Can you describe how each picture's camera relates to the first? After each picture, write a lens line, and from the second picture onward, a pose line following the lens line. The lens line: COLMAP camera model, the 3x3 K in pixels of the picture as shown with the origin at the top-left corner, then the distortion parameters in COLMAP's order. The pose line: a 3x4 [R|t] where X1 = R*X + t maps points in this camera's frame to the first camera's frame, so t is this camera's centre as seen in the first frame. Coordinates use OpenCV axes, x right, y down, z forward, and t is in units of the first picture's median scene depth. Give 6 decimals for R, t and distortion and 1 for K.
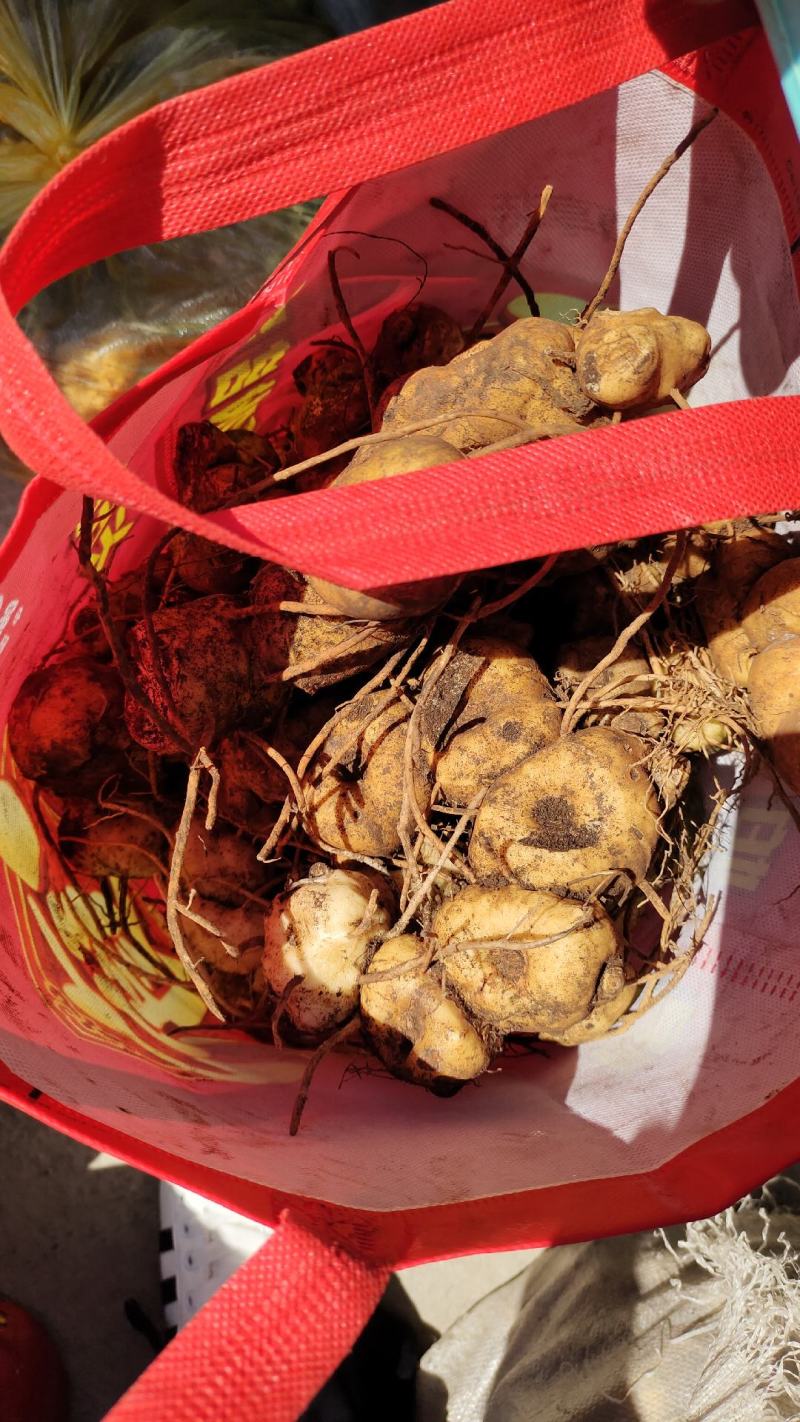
lens RADIAL K [[1110.1, 0, 400.0], [0, 1110.1, 711.0], [0, 0, 1]] dist [-0.036480, 0.006000]
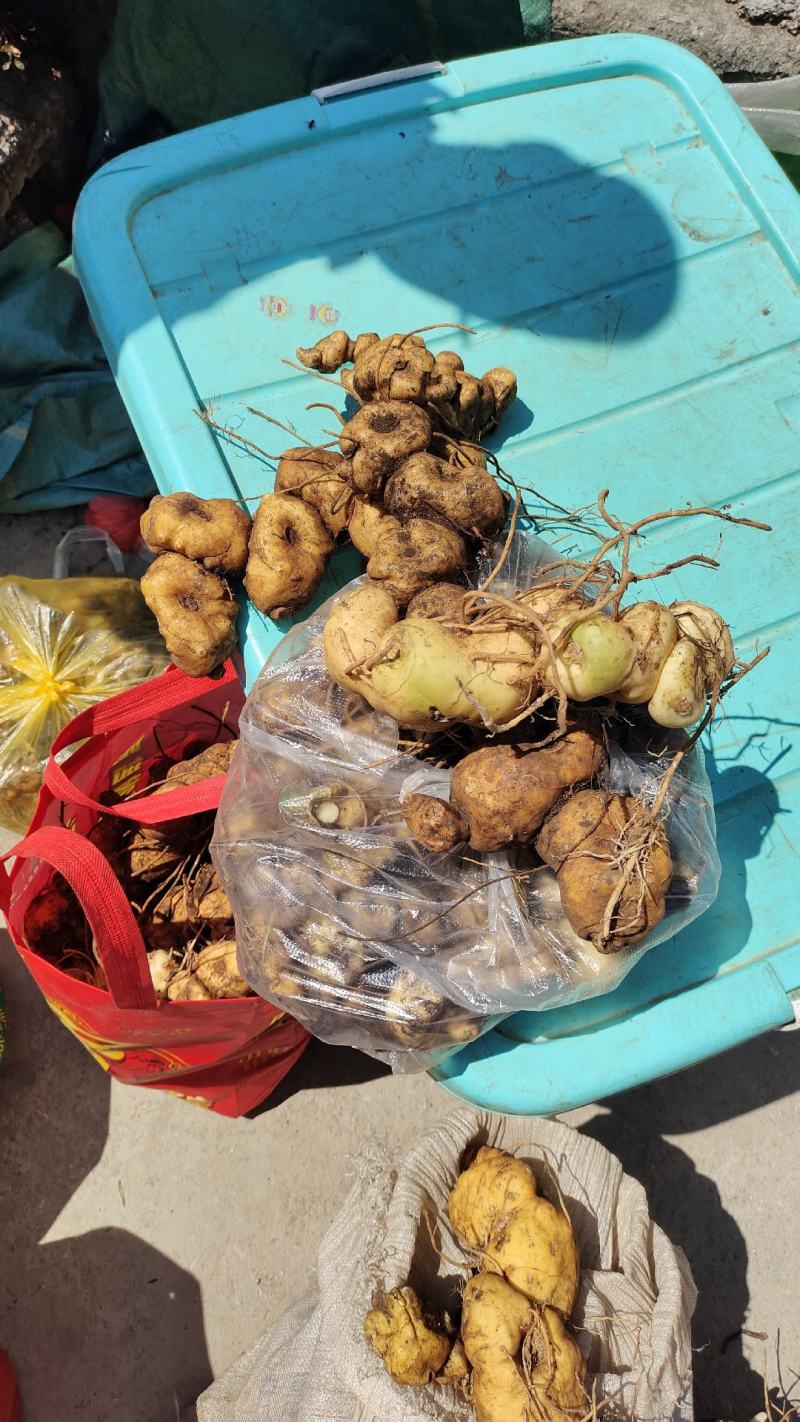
lens RADIAL K [[1110.1, 0, 400.0], [0, 1110.1, 711.0], [0, 0, 1]] dist [-0.036480, 0.006000]
pose [[0.995348, -0.056628, 0.077946, 0.316005], [0.081028, 0.929710, -0.359268, 0.571310], [-0.052122, 0.363913, 0.929974, -1.552014]]
